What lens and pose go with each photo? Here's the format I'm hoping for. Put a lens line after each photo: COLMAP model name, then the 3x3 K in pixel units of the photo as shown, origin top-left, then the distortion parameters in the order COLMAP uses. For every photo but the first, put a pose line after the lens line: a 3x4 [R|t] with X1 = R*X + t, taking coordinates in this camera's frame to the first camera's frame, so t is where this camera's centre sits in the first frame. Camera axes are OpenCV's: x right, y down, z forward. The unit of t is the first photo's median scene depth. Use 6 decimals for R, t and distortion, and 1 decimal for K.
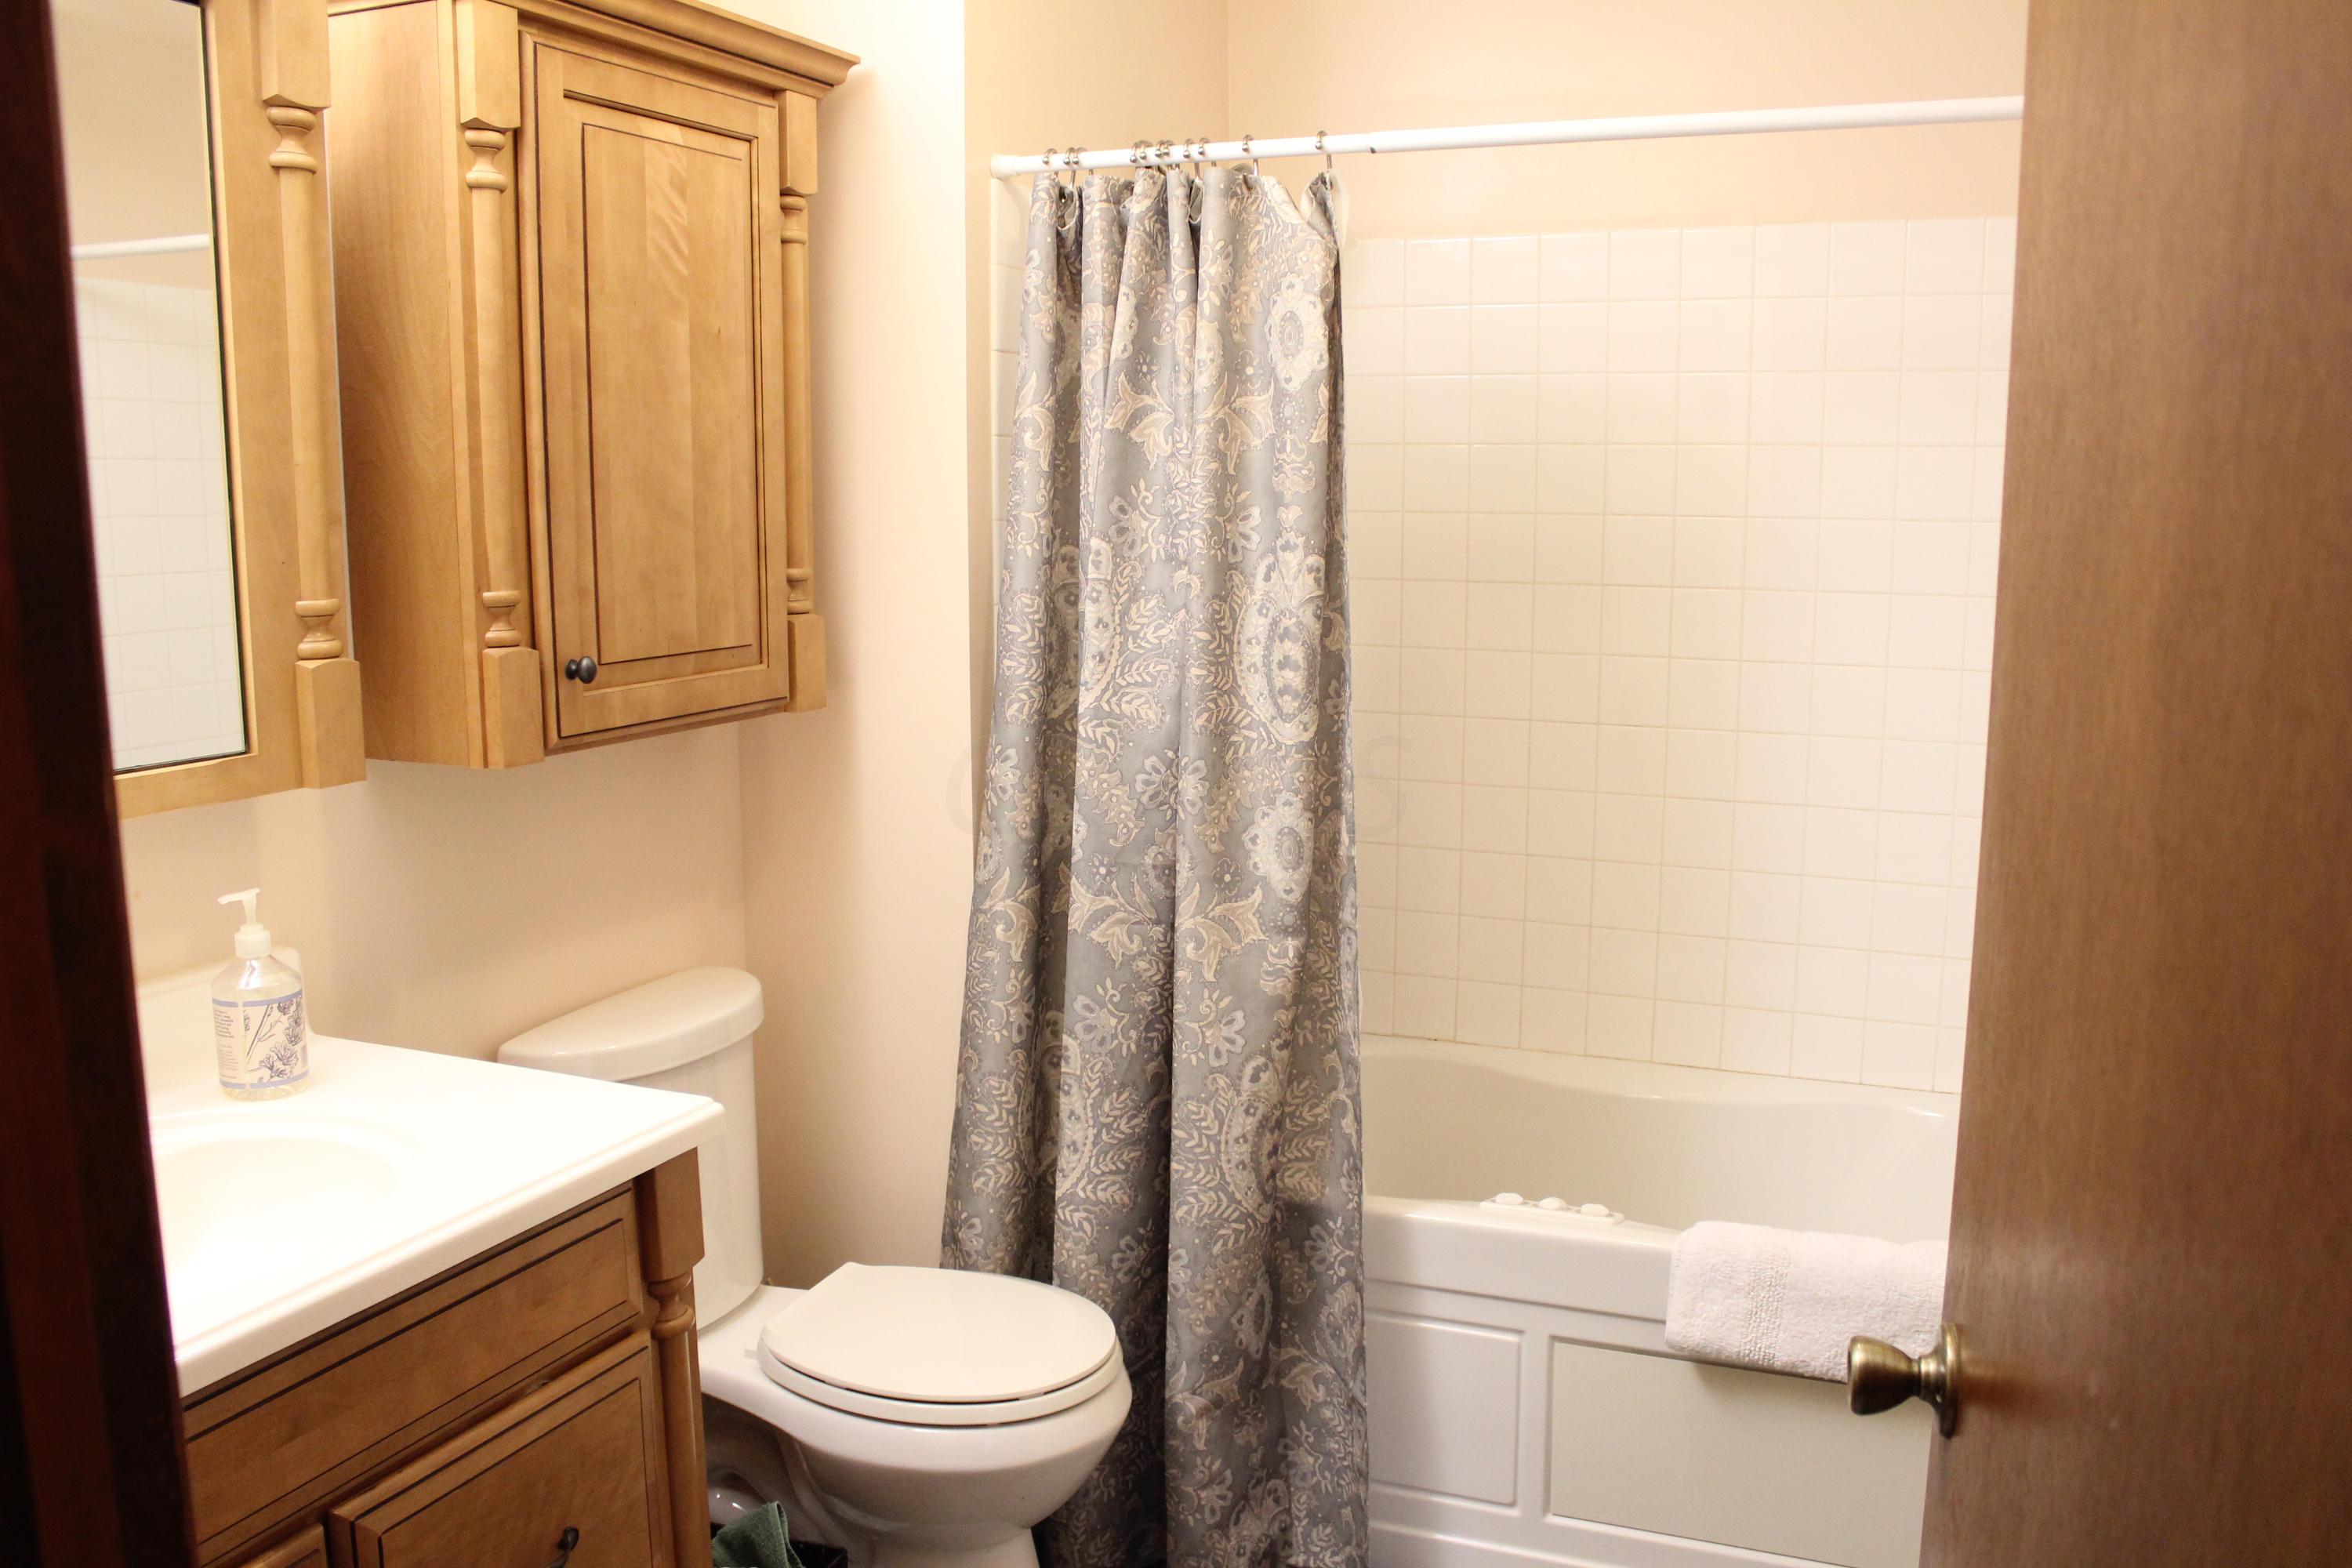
lens RADIAL K [[1963.6, 0, 1170.1], [0, 1963.6, 852.7], [0, 0, 1]] dist [-0.157421, 0.131467]
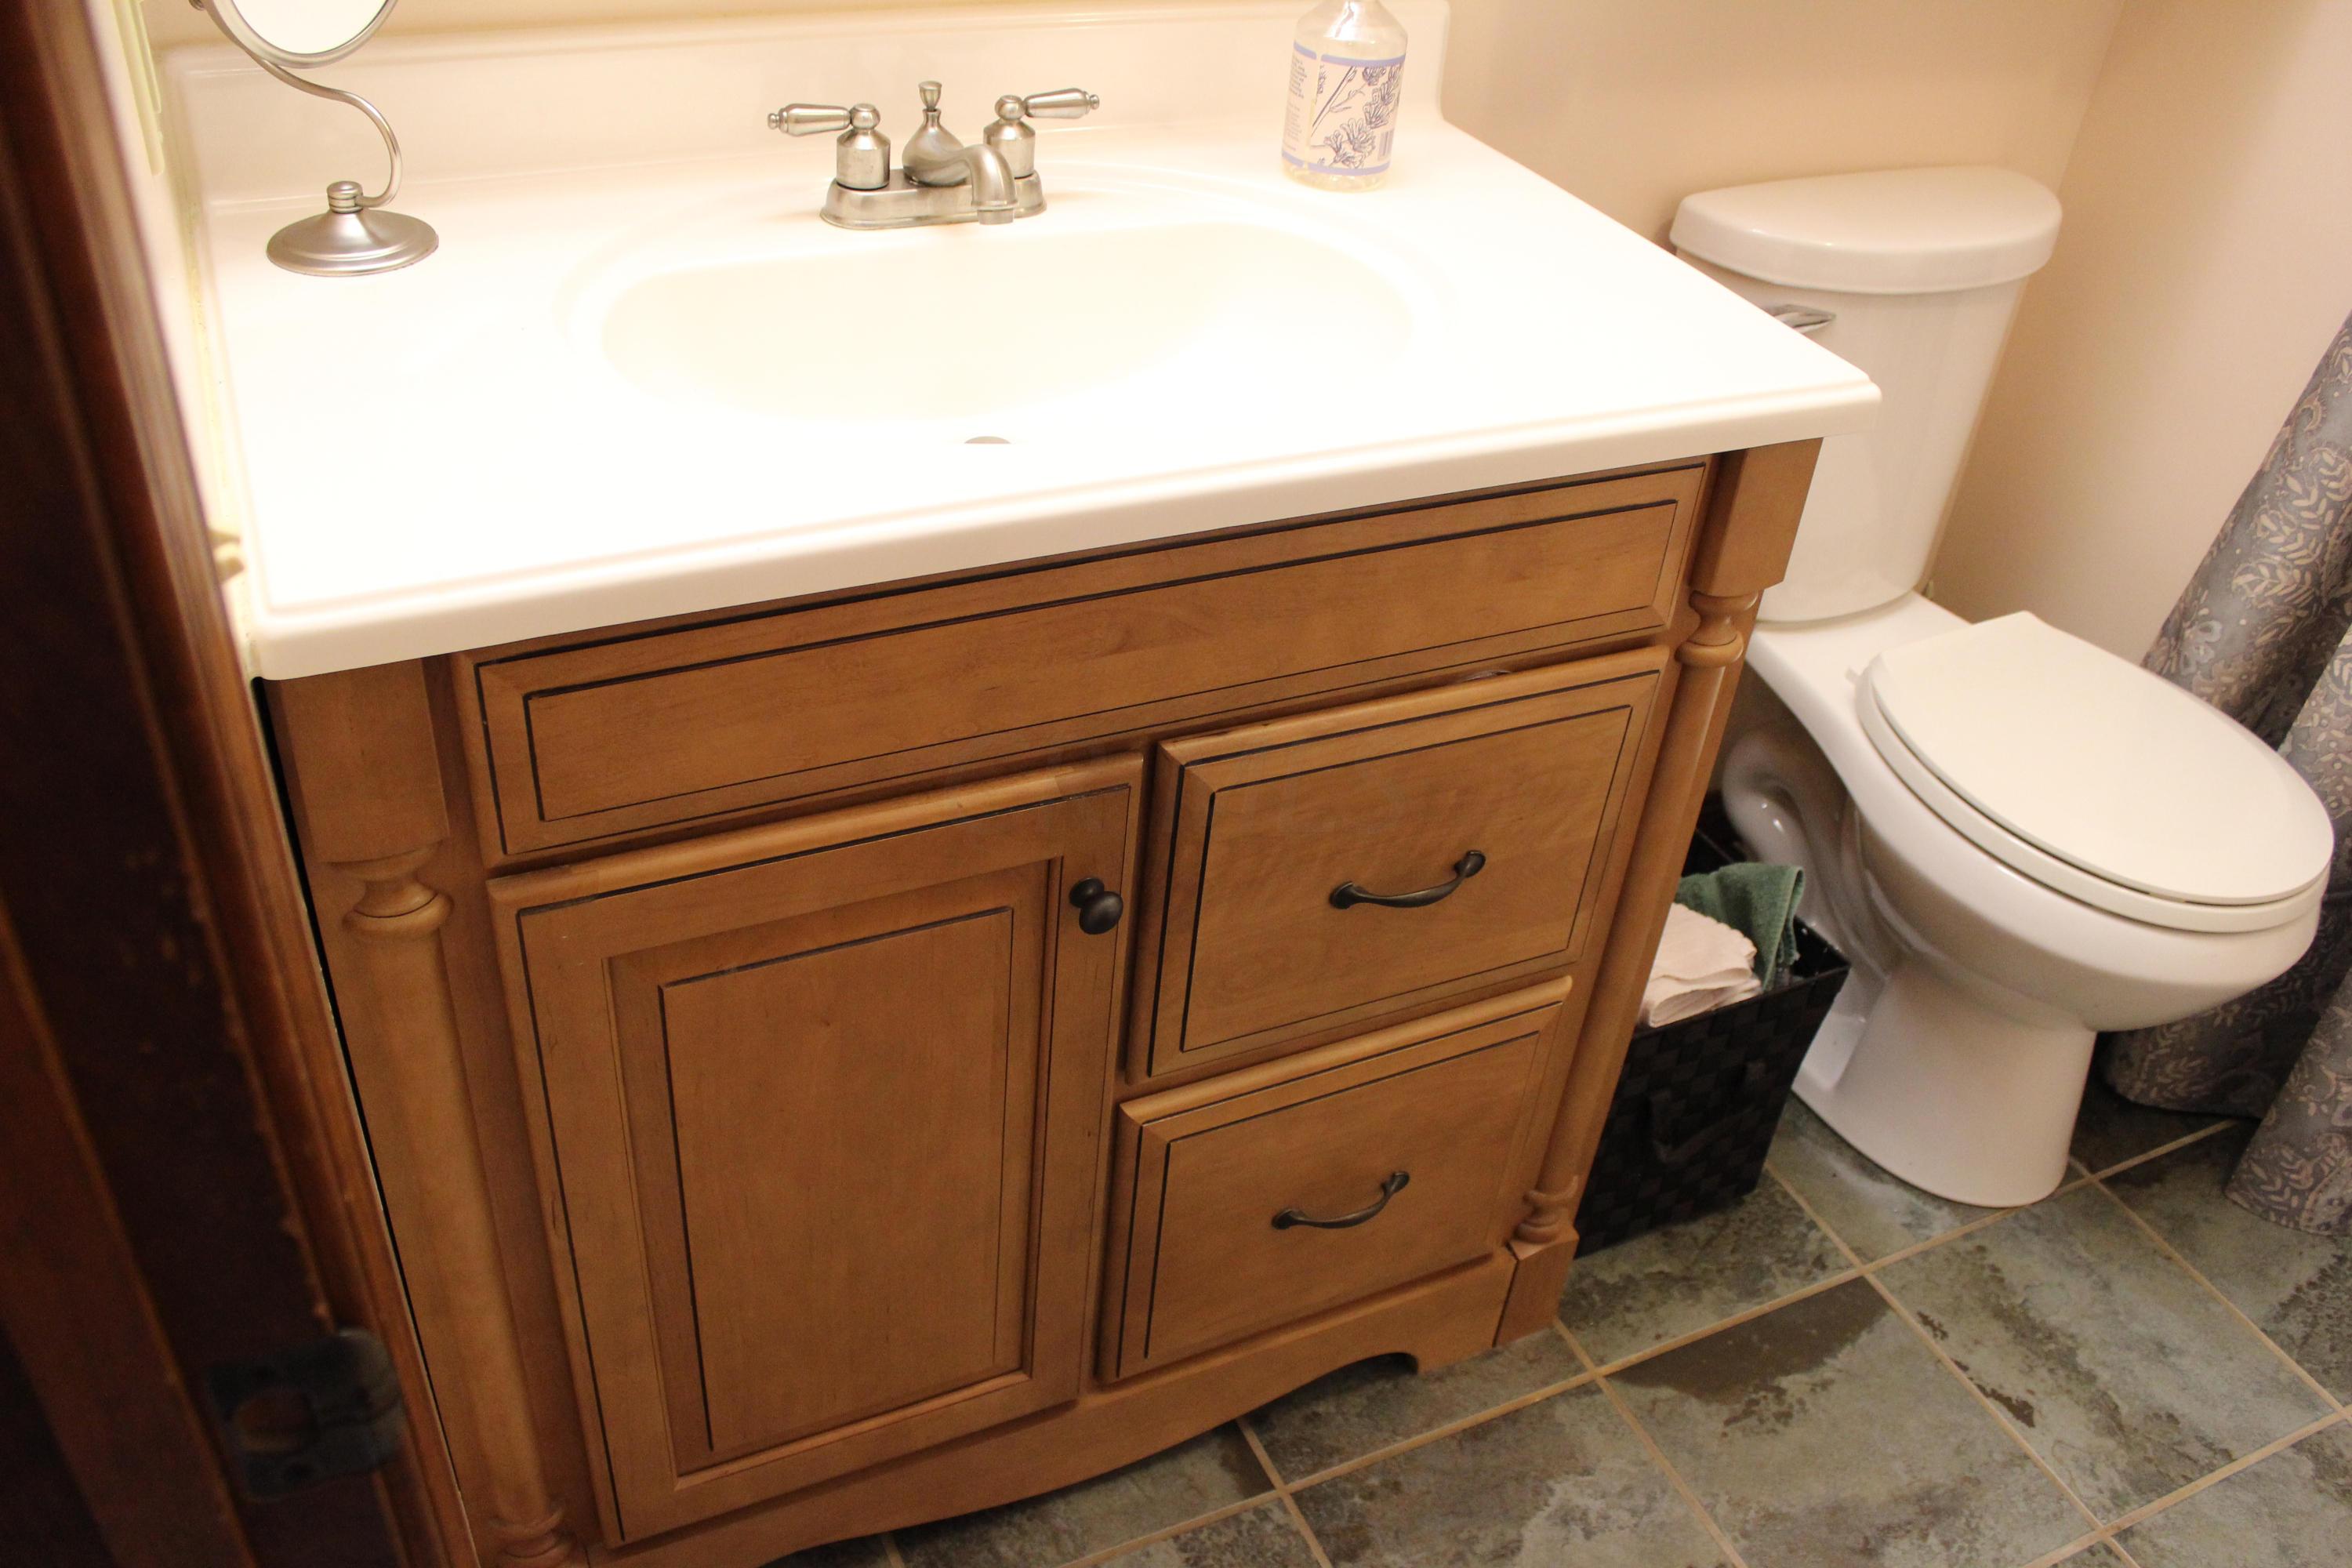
lens RADIAL K [[1963.6, 0, 1154.3], [0, 1963.6, 823.2], [0, 0, 1]] dist [-0.157421, 0.131467]
pose [[0.747740, 0.446250, -0.491677, -0.016343], [-0.198697, 0.856936, 0.475584, -0.006631], [0.633565, -0.257919, 0.729434, 0.221017]]
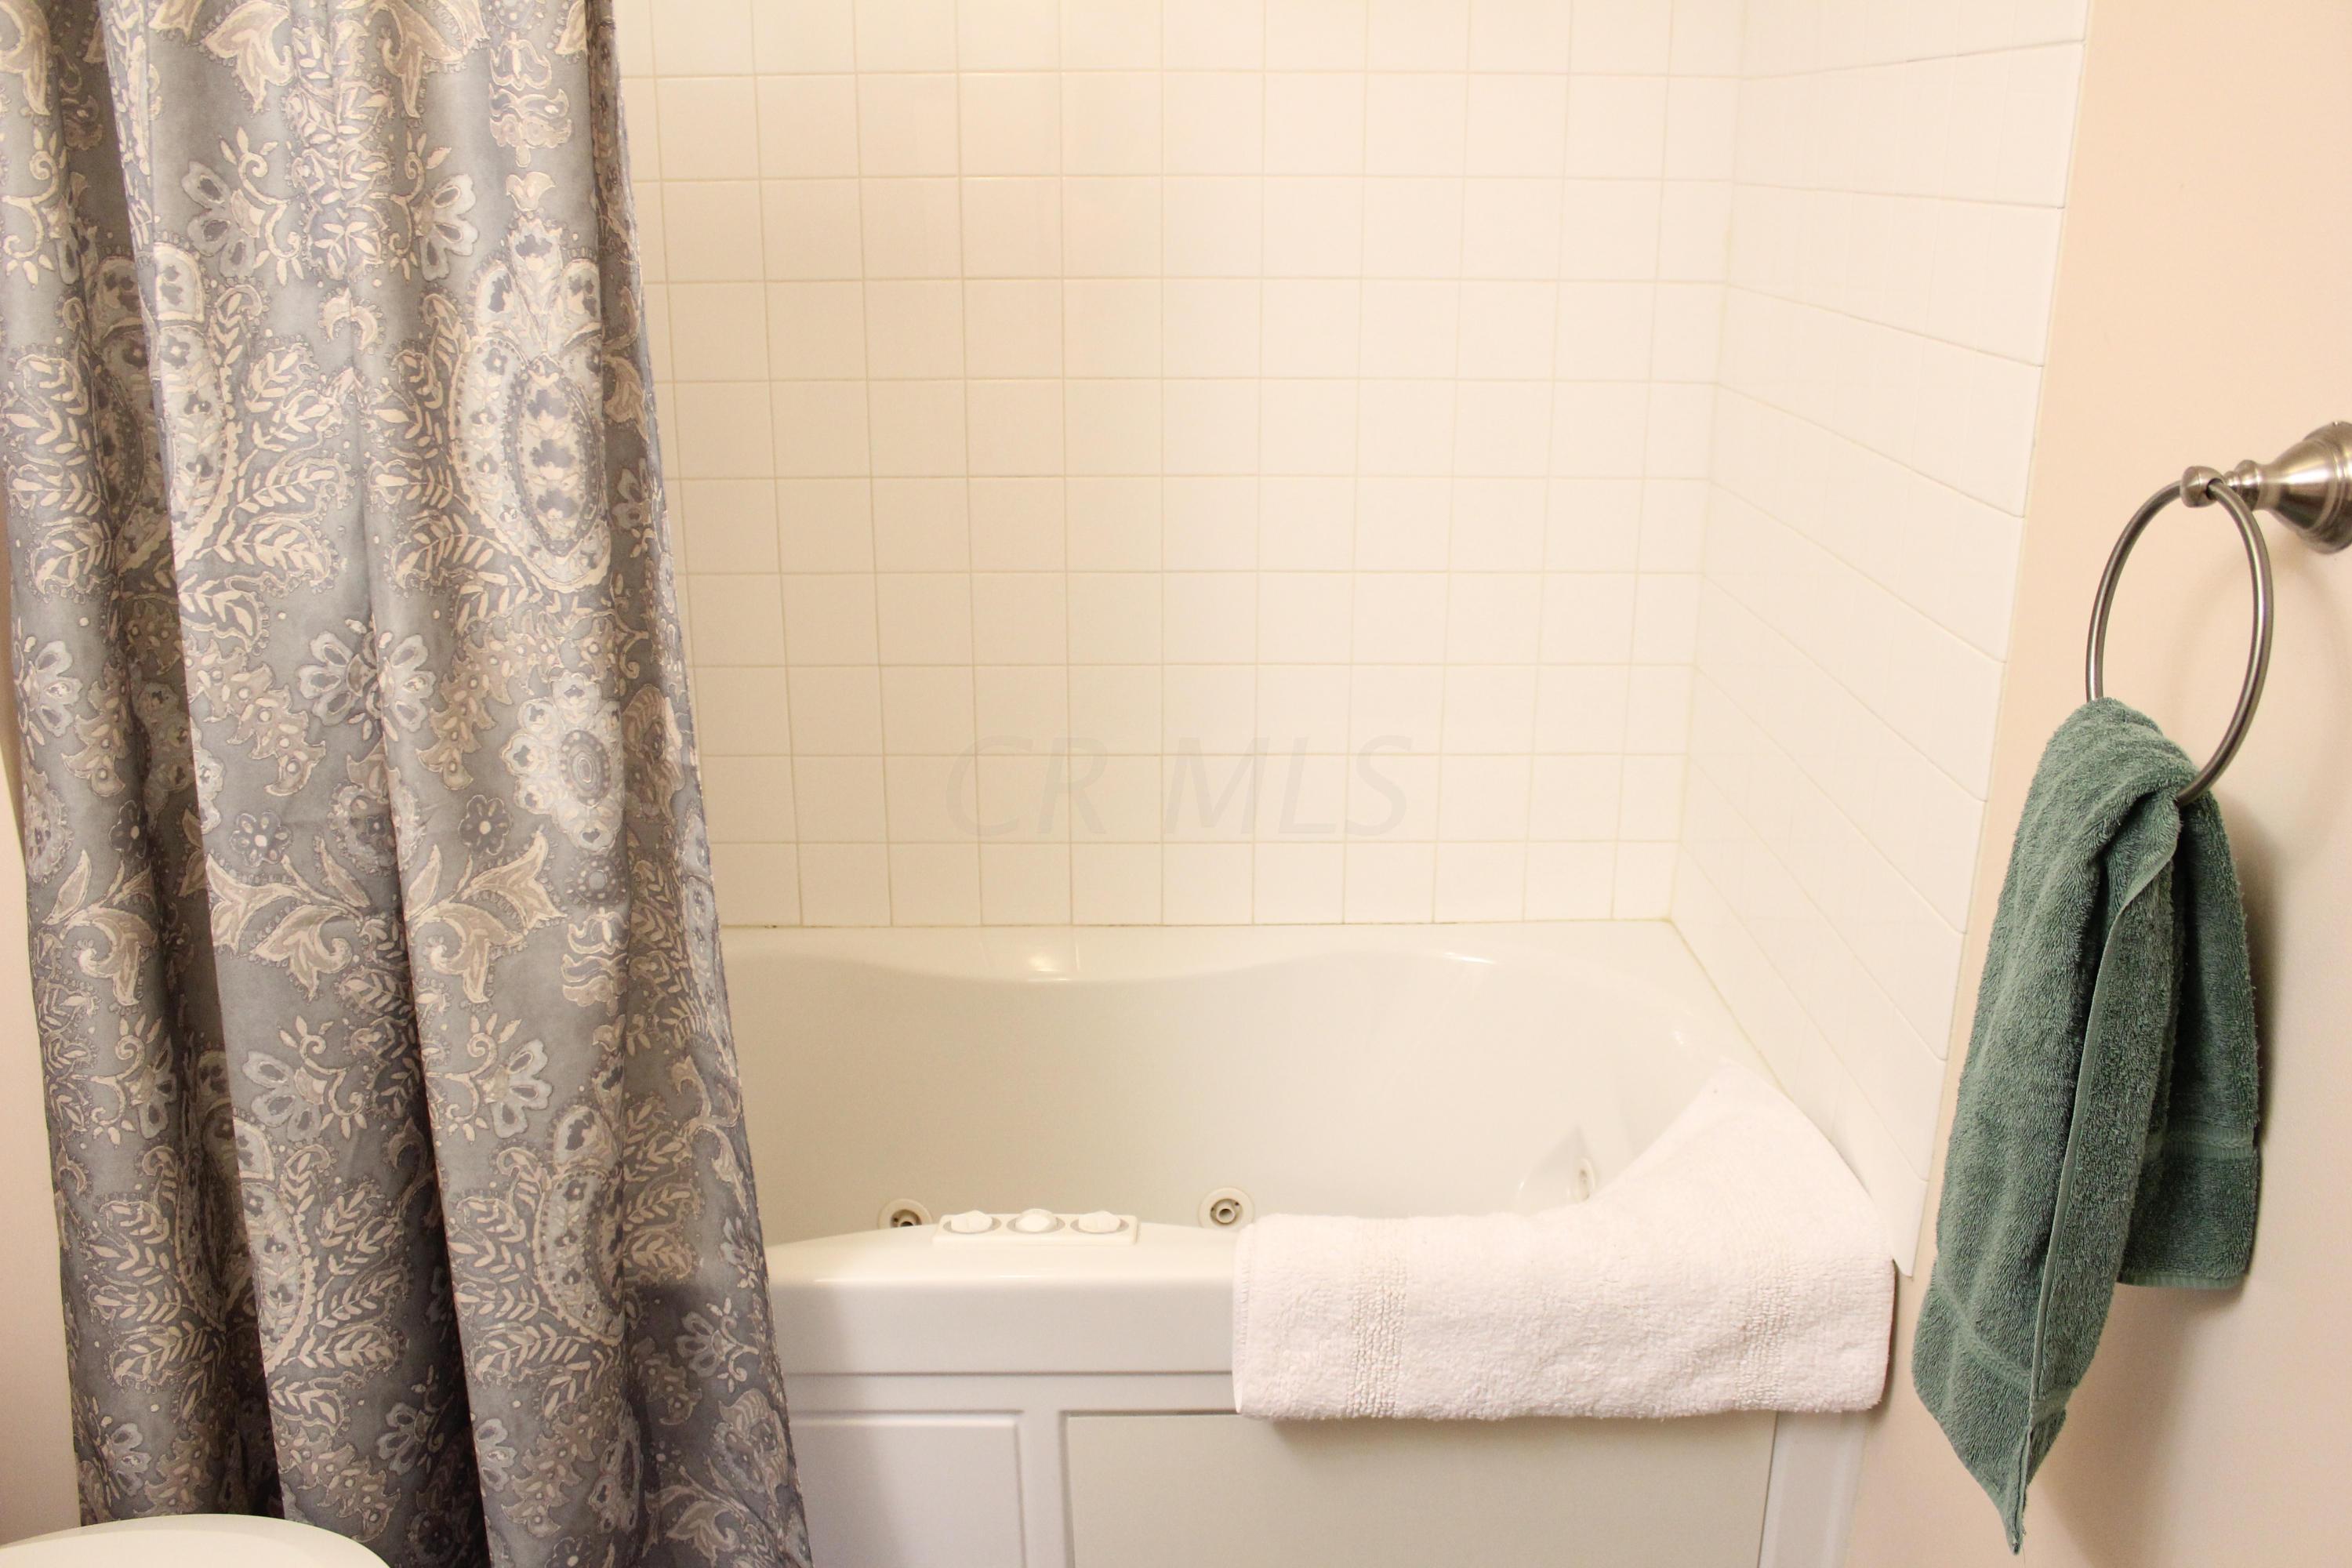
lens RADIAL K [[1963.6, 0, 1164.3], [0, 1963.6, 831.6], [0, 0, 1]] dist [-0.157421, 0.131467]
pose [[0.913698, -0.134257, 0.383576, -0.006828], [0.073619, 0.982919, 0.168672, -0.068417], [-0.399669, -0.125877, 0.907975, 0.394654]]
